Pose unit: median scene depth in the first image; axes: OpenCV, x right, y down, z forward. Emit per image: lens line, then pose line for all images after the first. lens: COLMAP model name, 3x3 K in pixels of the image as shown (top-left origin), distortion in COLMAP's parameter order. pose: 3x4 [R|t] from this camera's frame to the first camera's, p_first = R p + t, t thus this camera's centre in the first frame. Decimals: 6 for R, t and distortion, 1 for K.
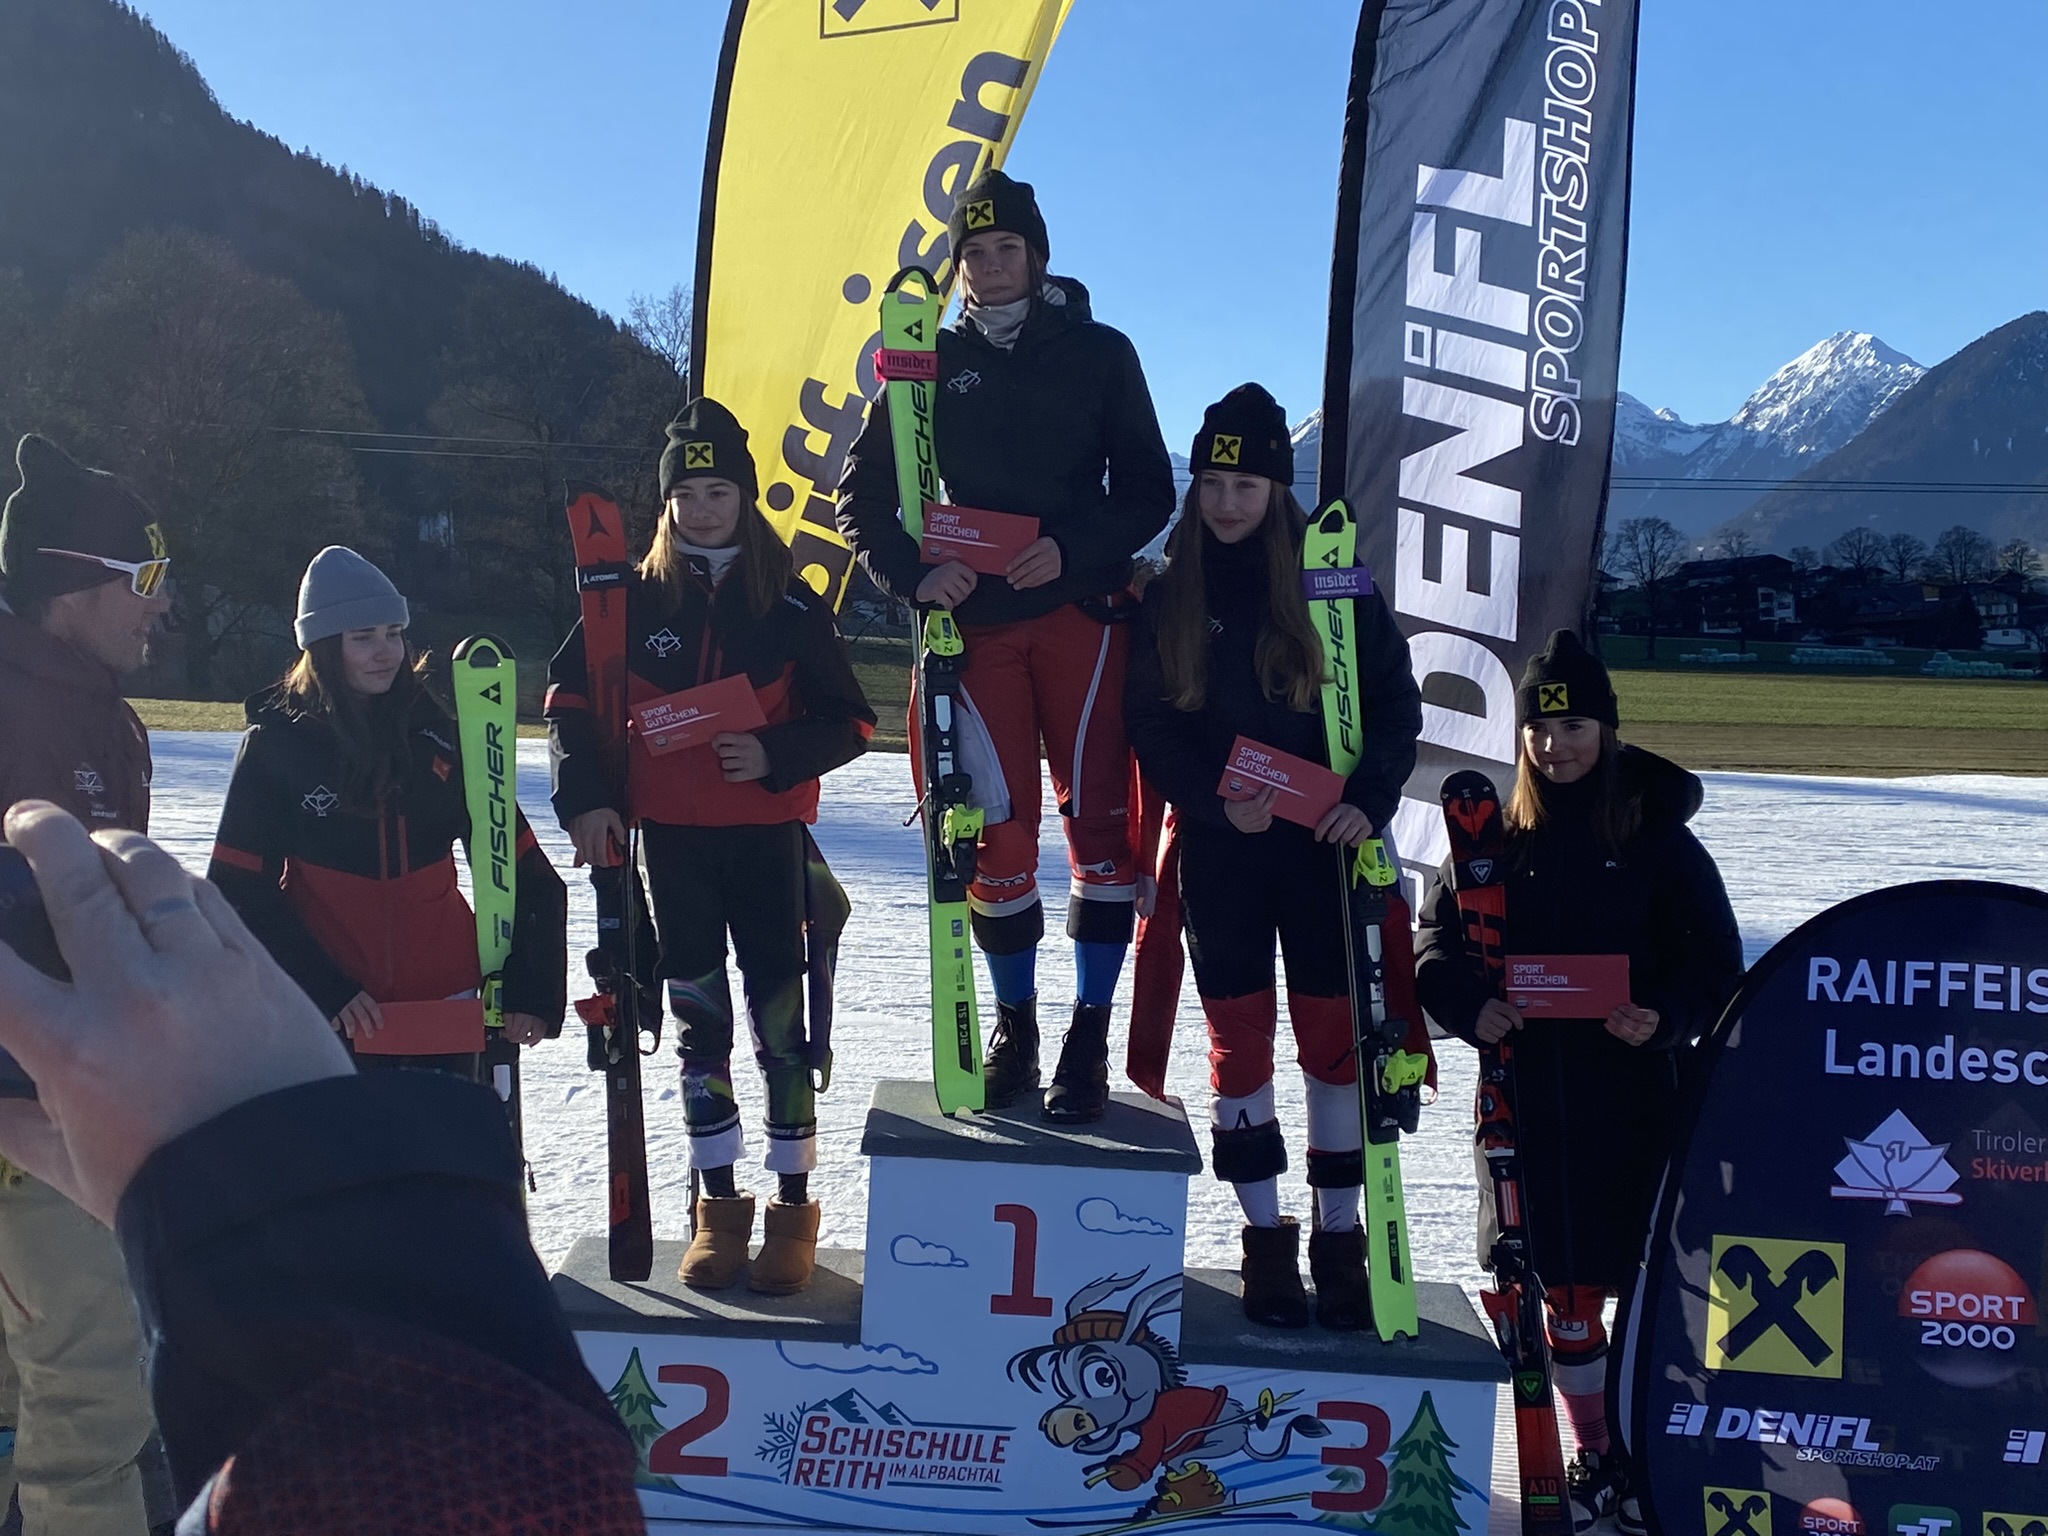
lens RADIAL K [[2953.8, 0, 993.9], [0, 2953.8, 692.9], [0, 0, 1]] dist [0.032216, 0.144599]
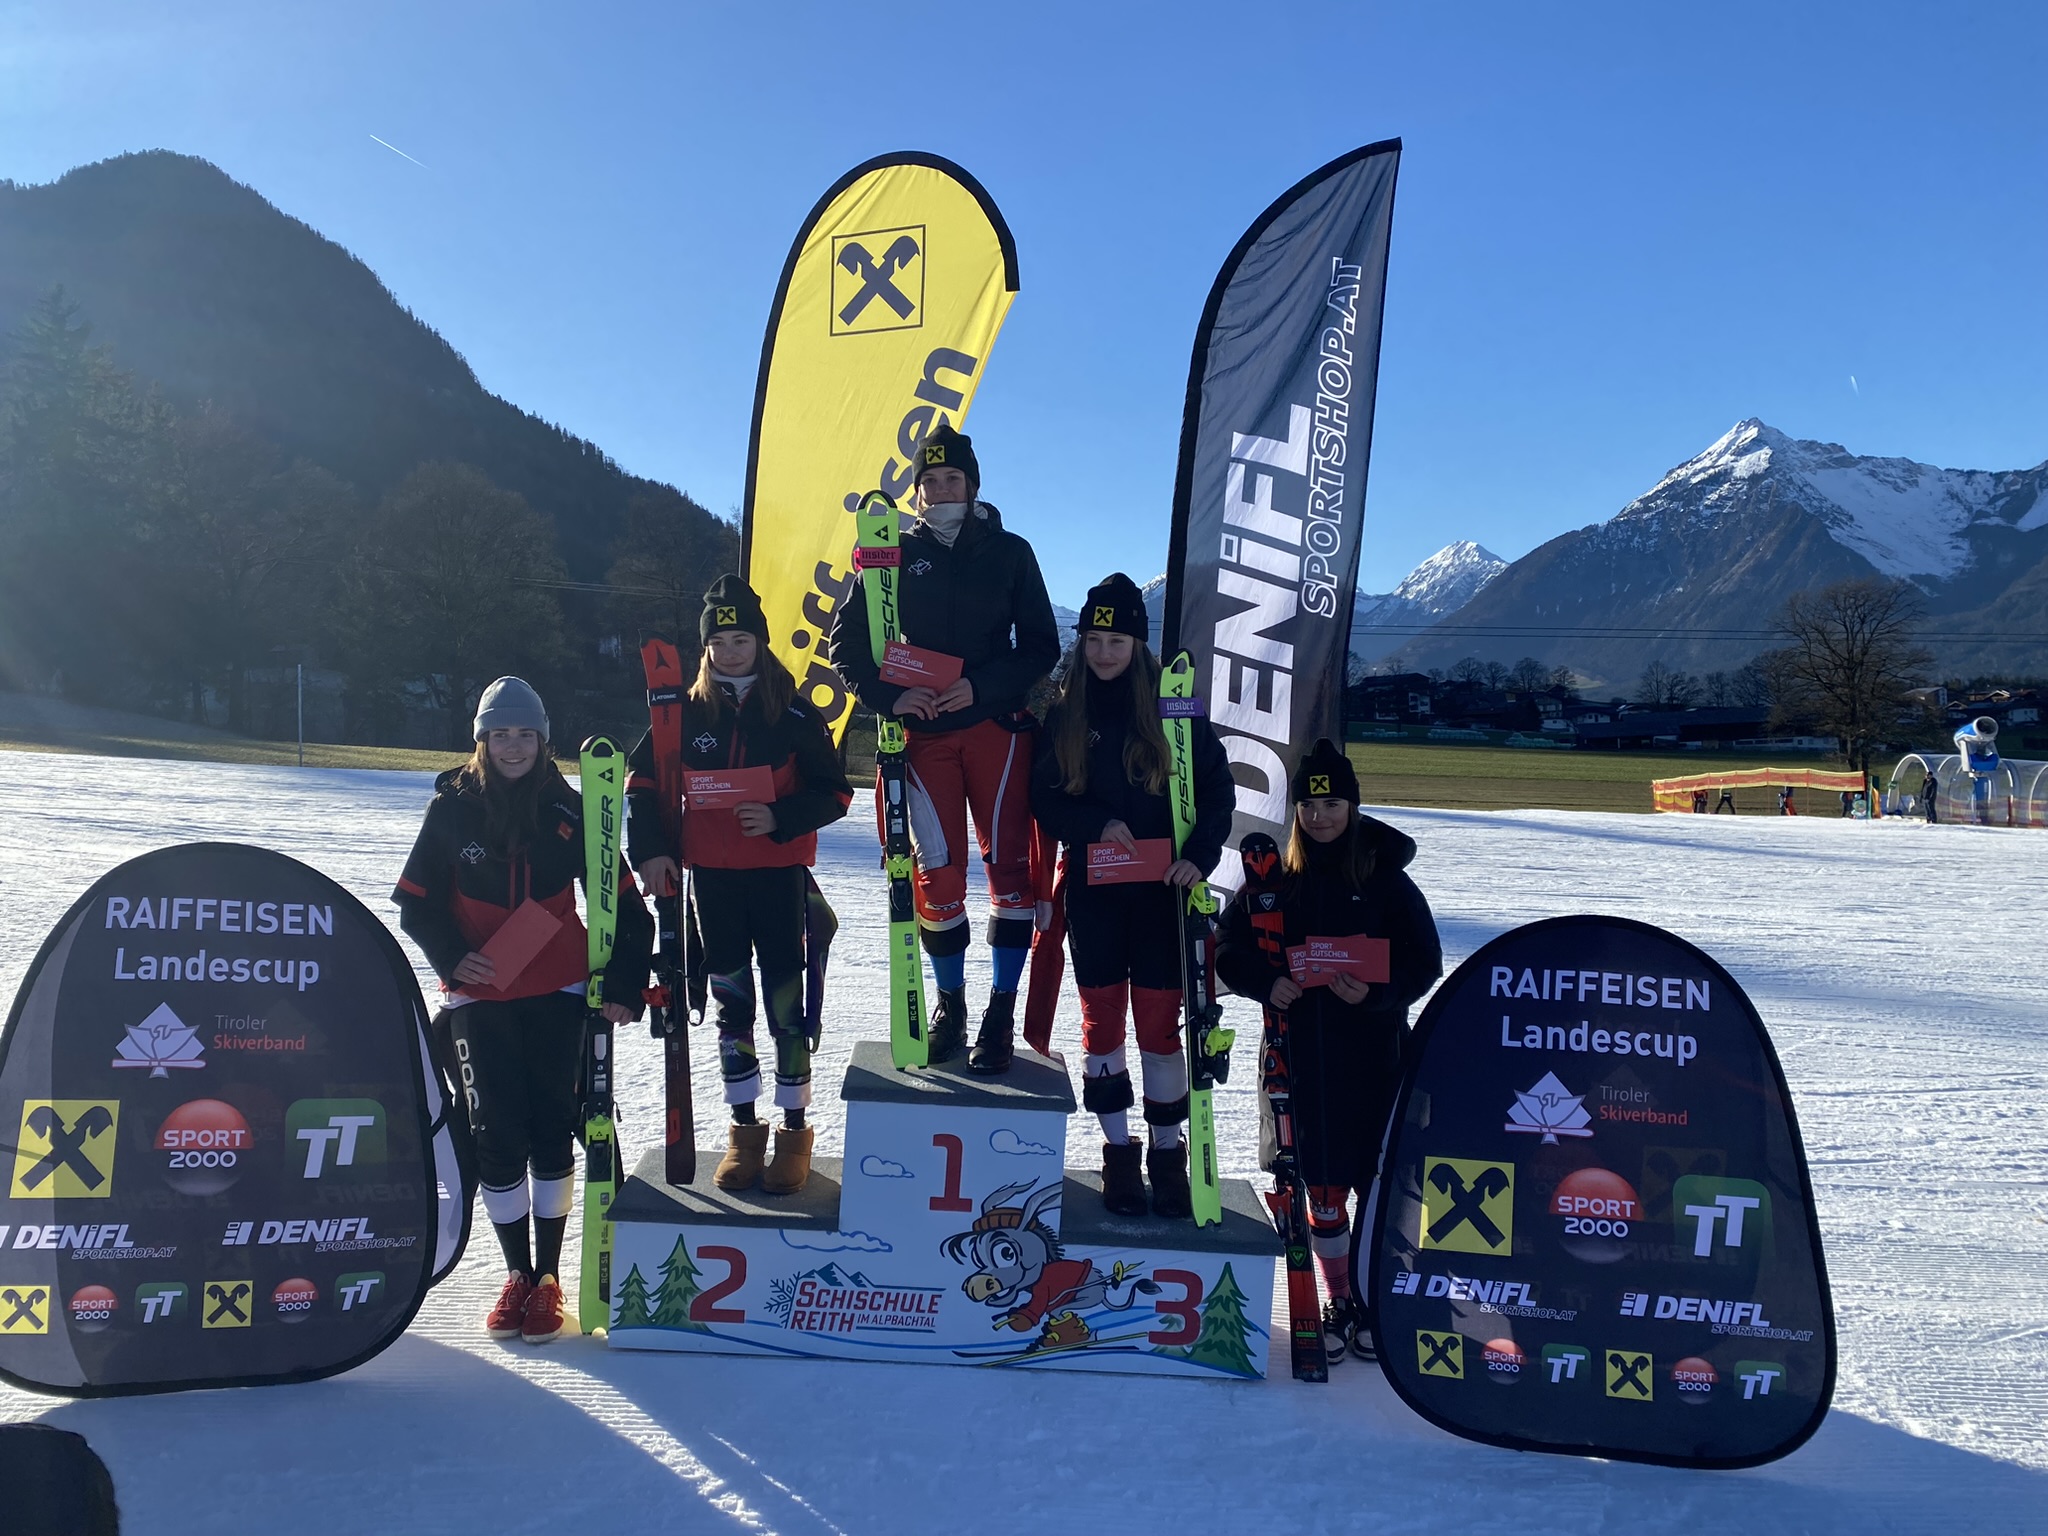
lens RADIAL K [[1644.5, 0, 997.8], [0, 1644.5, 700.1], [0, 0, 1]] dist [0.005855, -0.012096]
pose [[0.999637, 0.011717, 0.024246, 0.009896], [-0.011218, 0.999725, -0.020596, -0.022975], [-0.024481, 0.020317, 0.999494, 0.189430]]
